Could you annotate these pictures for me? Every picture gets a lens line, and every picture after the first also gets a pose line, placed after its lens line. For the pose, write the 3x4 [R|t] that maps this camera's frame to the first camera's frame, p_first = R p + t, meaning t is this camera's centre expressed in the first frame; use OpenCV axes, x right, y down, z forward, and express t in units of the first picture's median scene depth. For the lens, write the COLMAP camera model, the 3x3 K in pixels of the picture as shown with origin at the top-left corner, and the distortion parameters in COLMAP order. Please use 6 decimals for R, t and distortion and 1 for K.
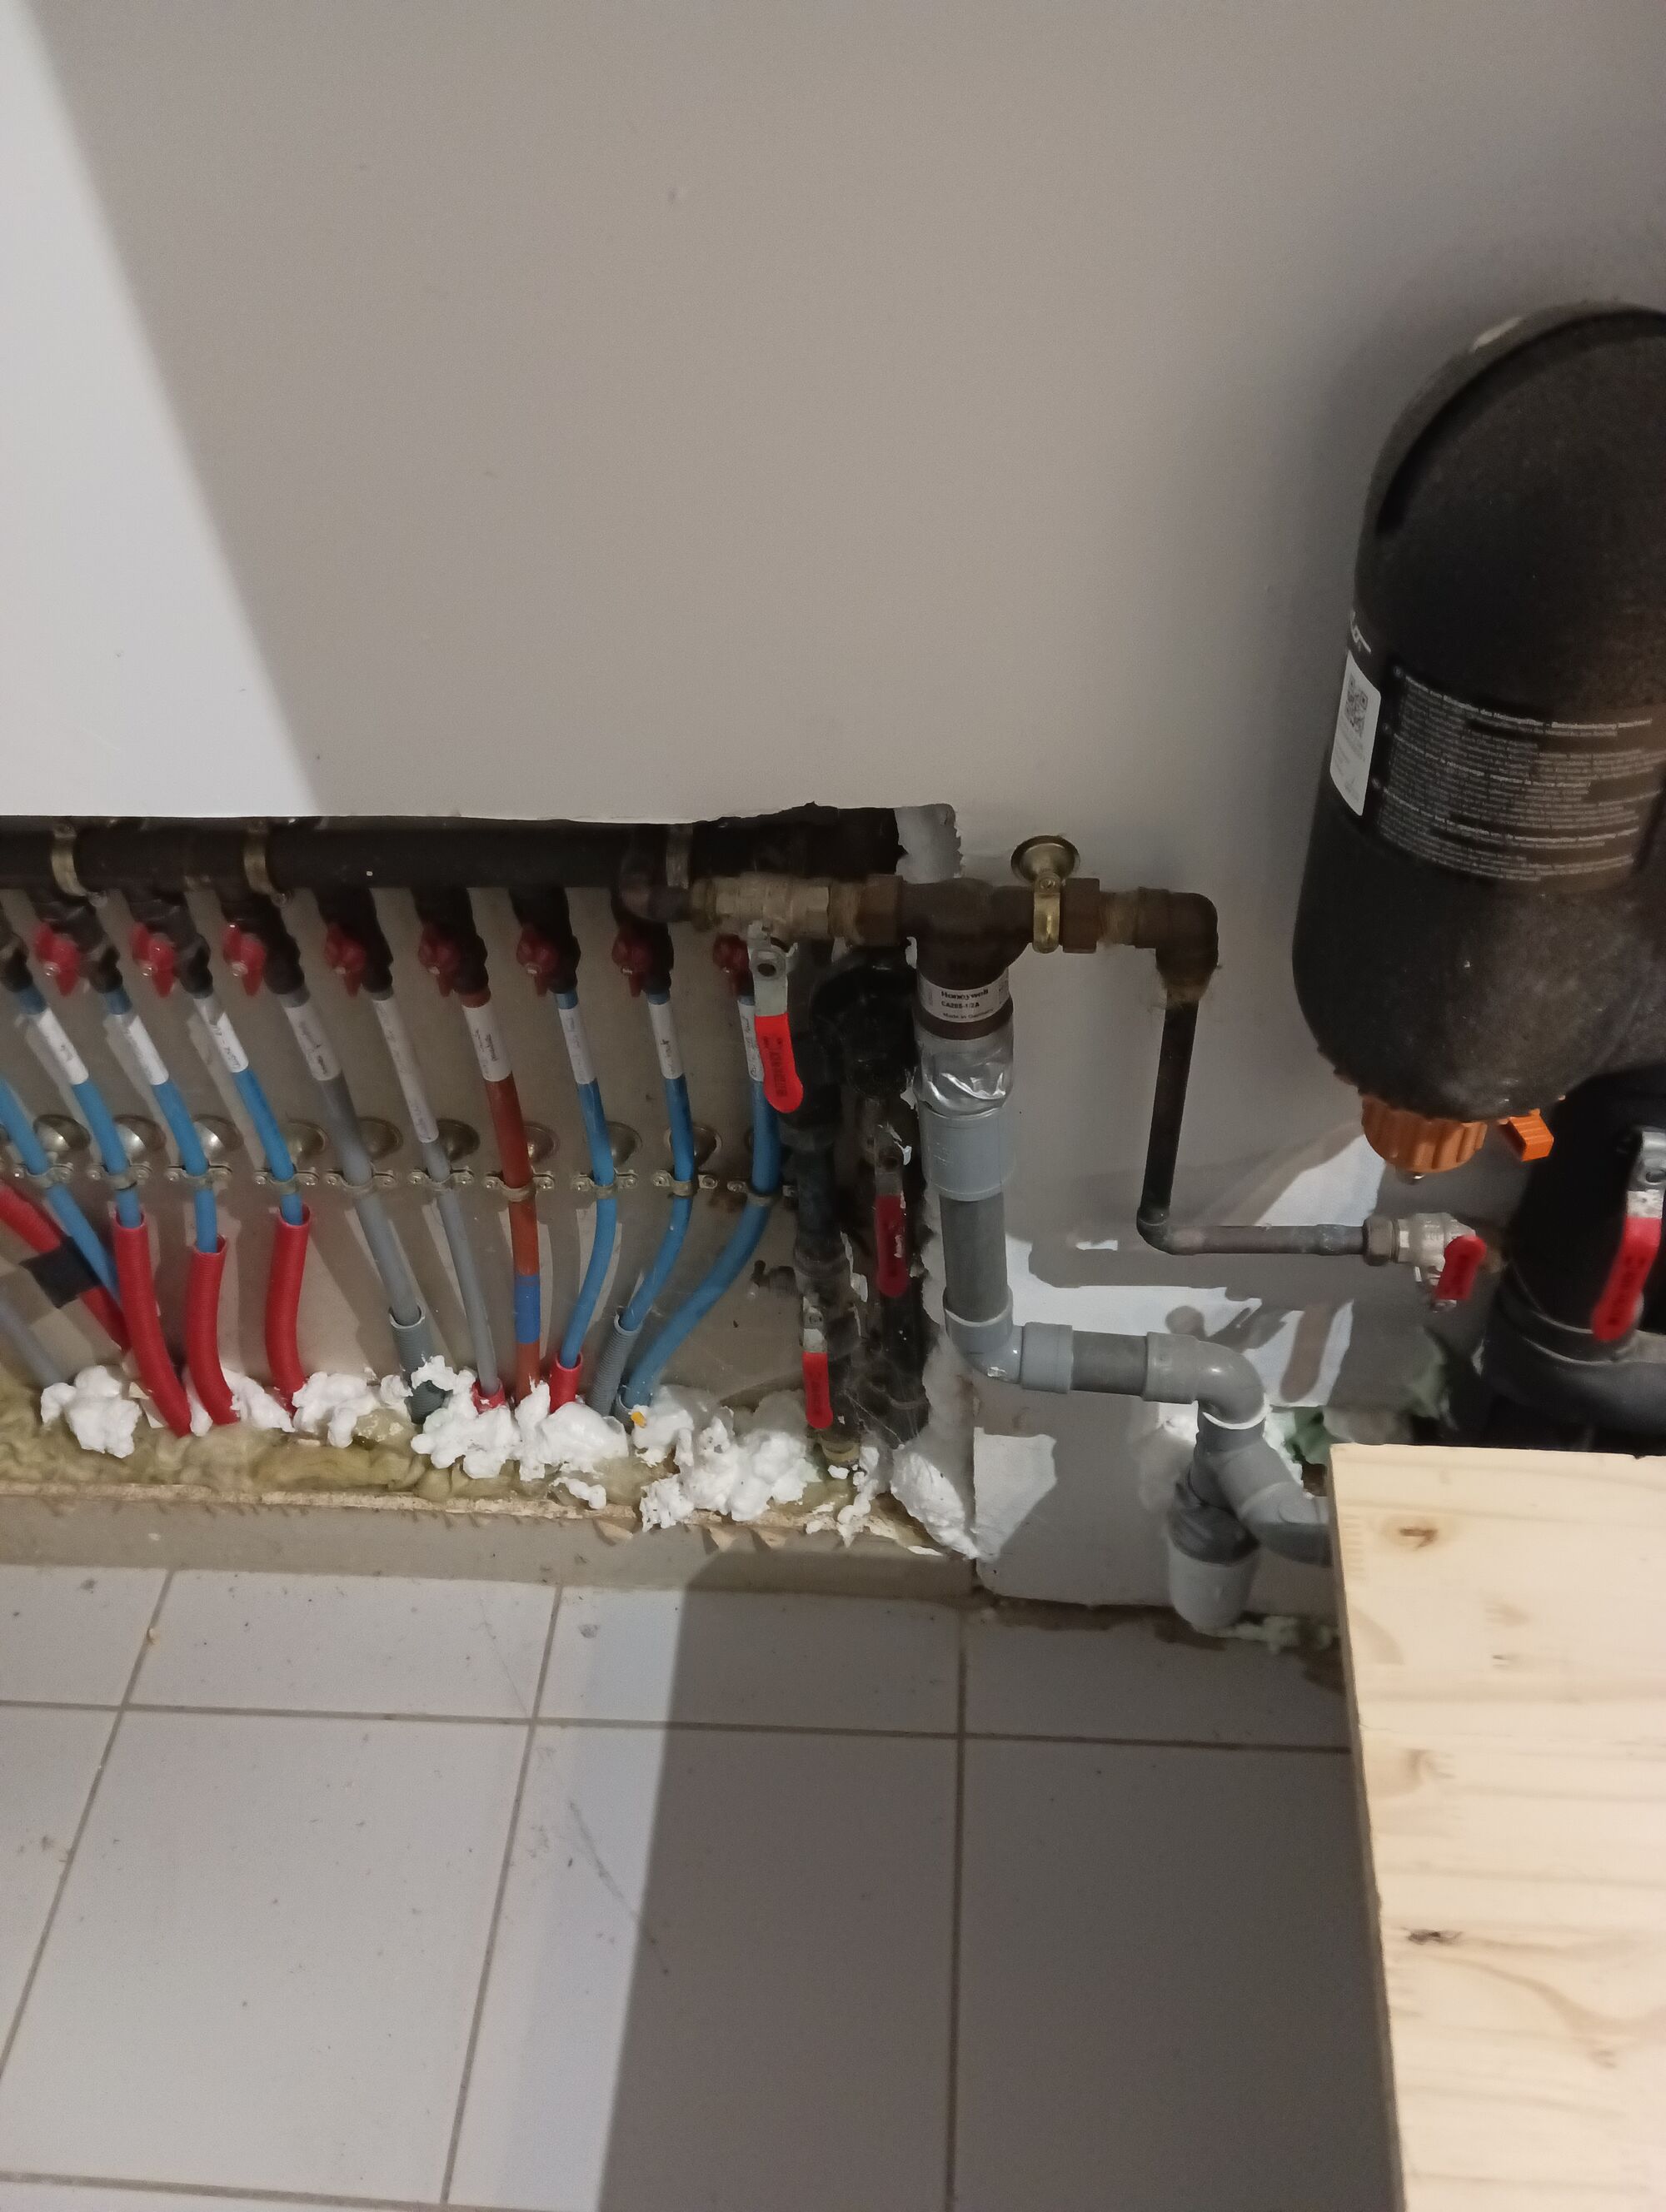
lens RADIAL K [[1836.9, 0, 850.6], [0, 1836.9, 1086.3], [0, 0, 1]] dist [0.031026, -0.087499]
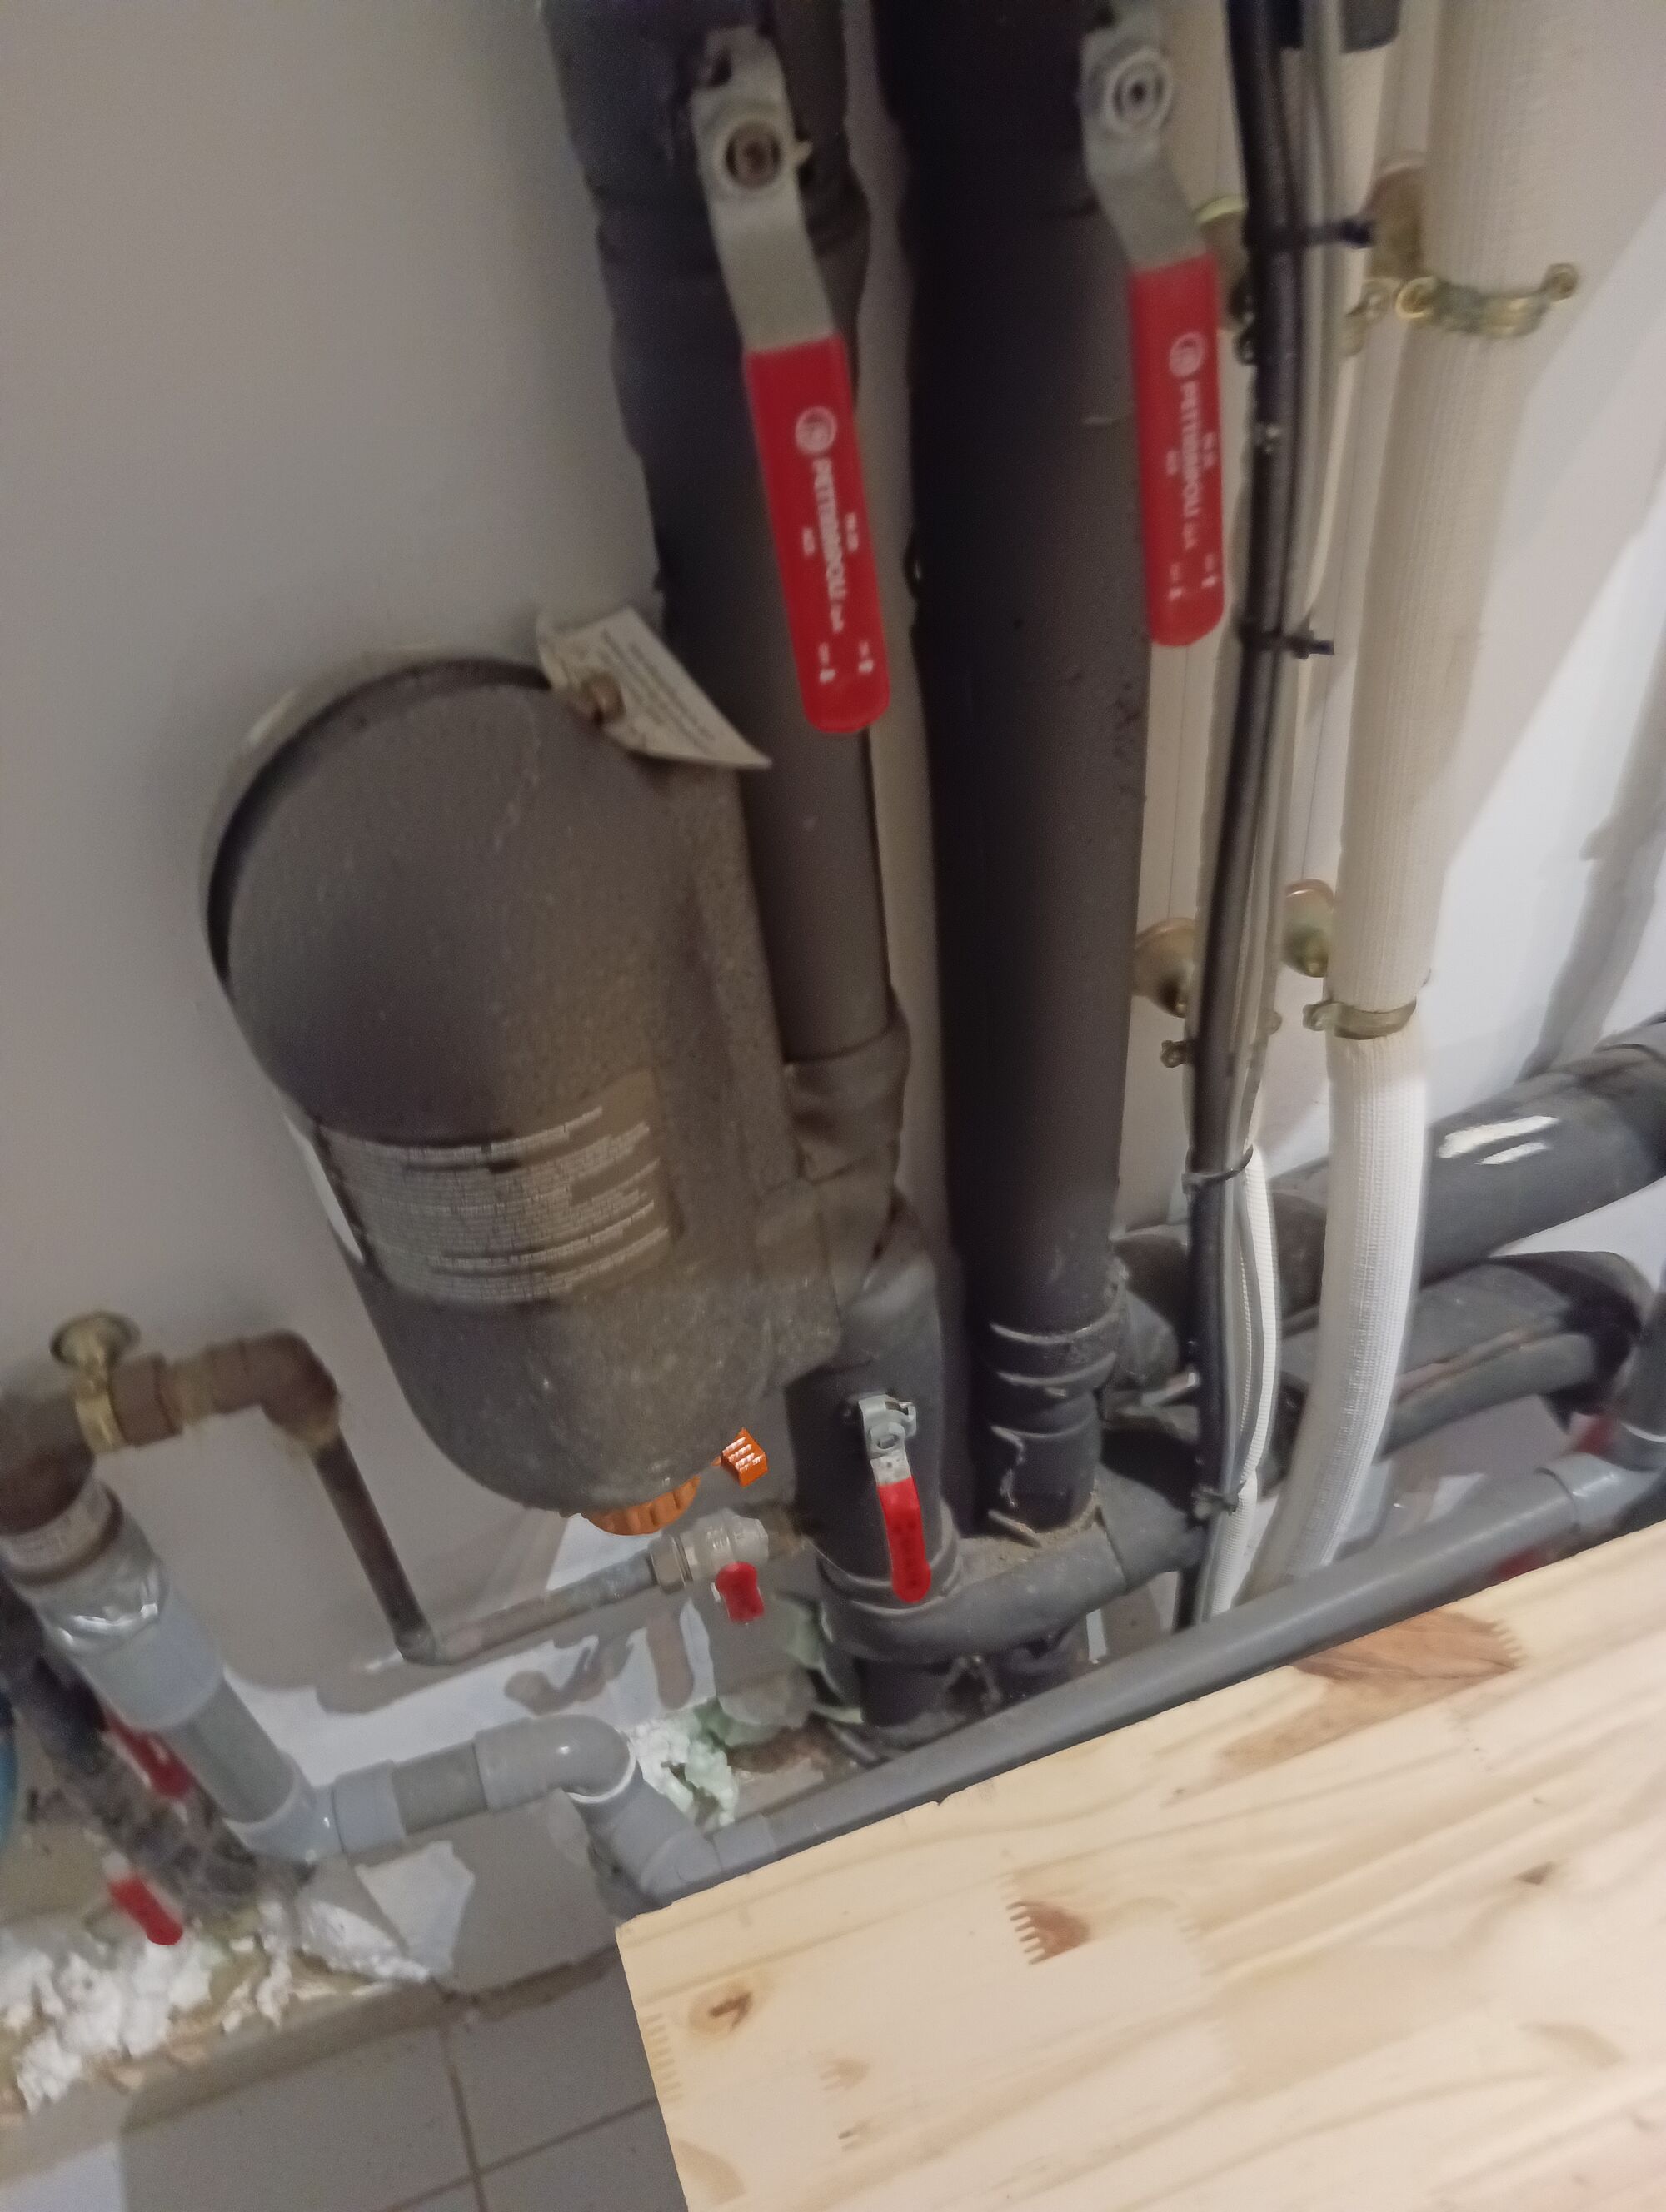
lens RADIAL K [[1836.9, 0, 813.5], [0, 1836.9, 1058.5], [0, 0, 1]] dist [0.031026, -0.087499]
pose [[0.912557, -0.291838, 0.286480, 0.111489], [0.316958, 0.947394, -0.044527, -0.059038], [-0.258415, 0.131436, 0.957051, 0.059854]]
